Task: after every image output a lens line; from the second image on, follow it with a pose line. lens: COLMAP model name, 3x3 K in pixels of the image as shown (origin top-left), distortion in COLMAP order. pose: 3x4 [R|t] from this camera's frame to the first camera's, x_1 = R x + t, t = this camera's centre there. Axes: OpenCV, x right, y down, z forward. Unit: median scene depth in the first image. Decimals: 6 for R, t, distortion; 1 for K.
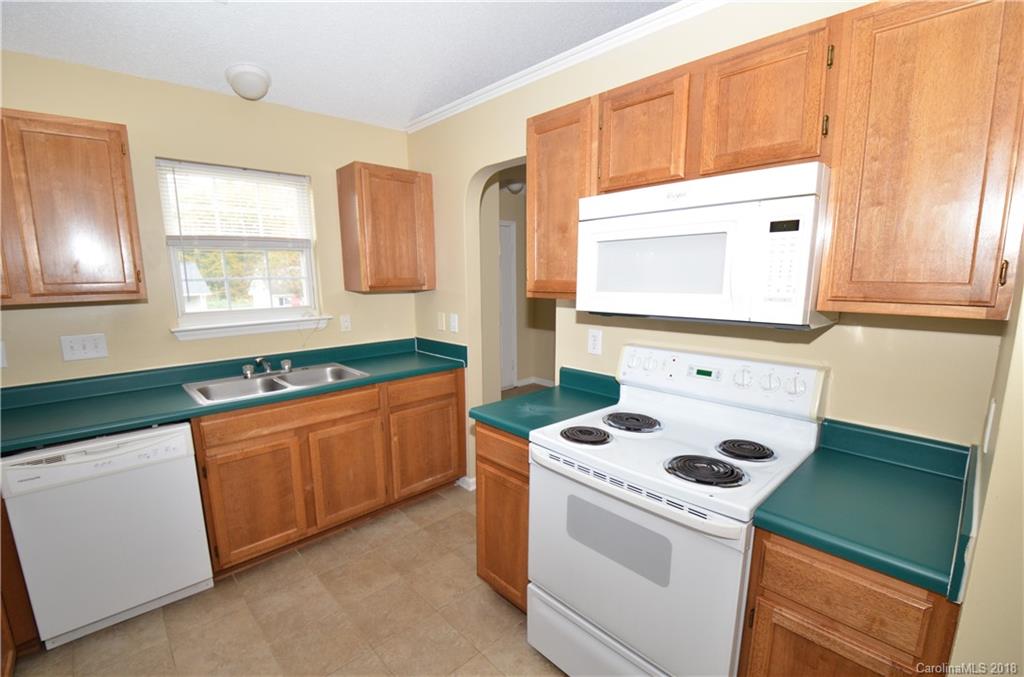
lens RADIAL K [[446.8, 0, 509.7], [0, 446.8, 351.7], [0, 0, 1]] dist [0.002120, -0.022244]
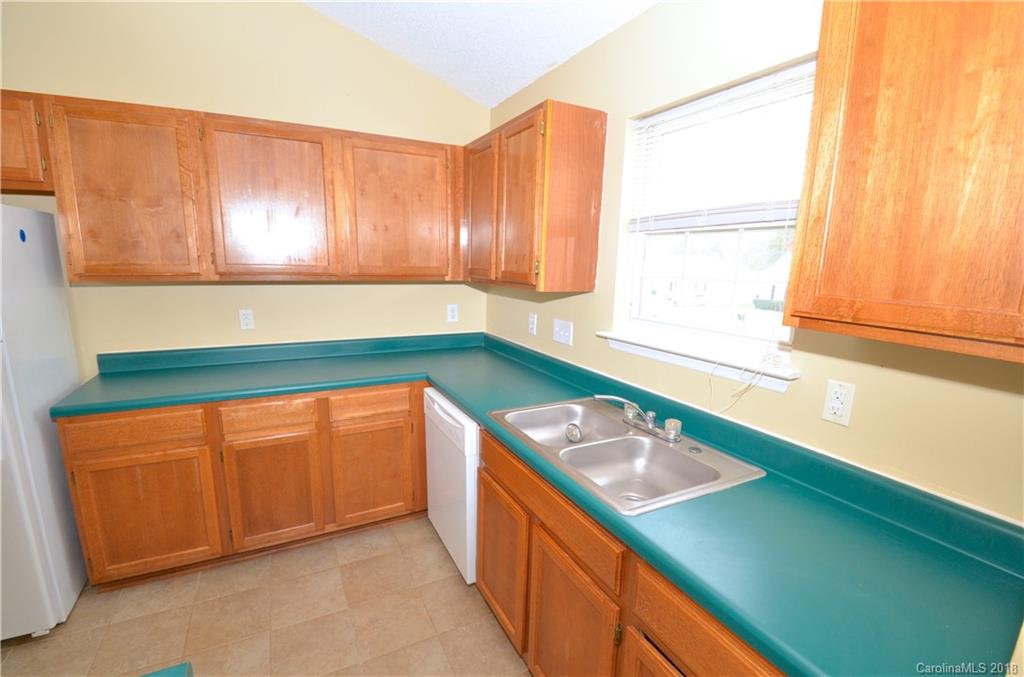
lens RADIAL K [[454.4, 0, 507.7], [0, 454.4, 347.0], [0, 0, 1]] dist [-0.001039, -0.013312]
pose [[-0.279239, 0.185374, -0.942158, 0.105748], [-0.183046, 0.952919, 0.241743, -0.181714], [0.942613, 0.239962, -0.232160, 0.949574]]
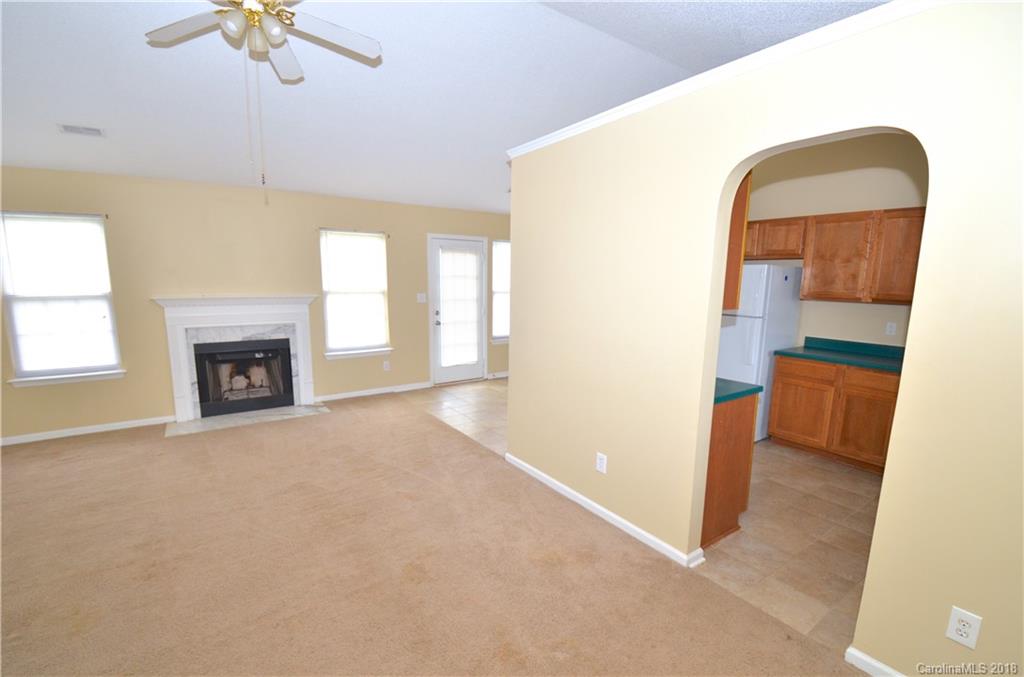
lens RADIAL K [[446.8, 0, 509.7], [0, 446.8, 351.7], [0, 0, 1]] dist [0.002120, -0.022244]
pose [[-0.987958, -0.036939, 0.150248, 0.379679], [0.014023, 0.945708, 0.324715, -0.330128], [-0.154085, 0.322912, -0.933802, 1.802336]]
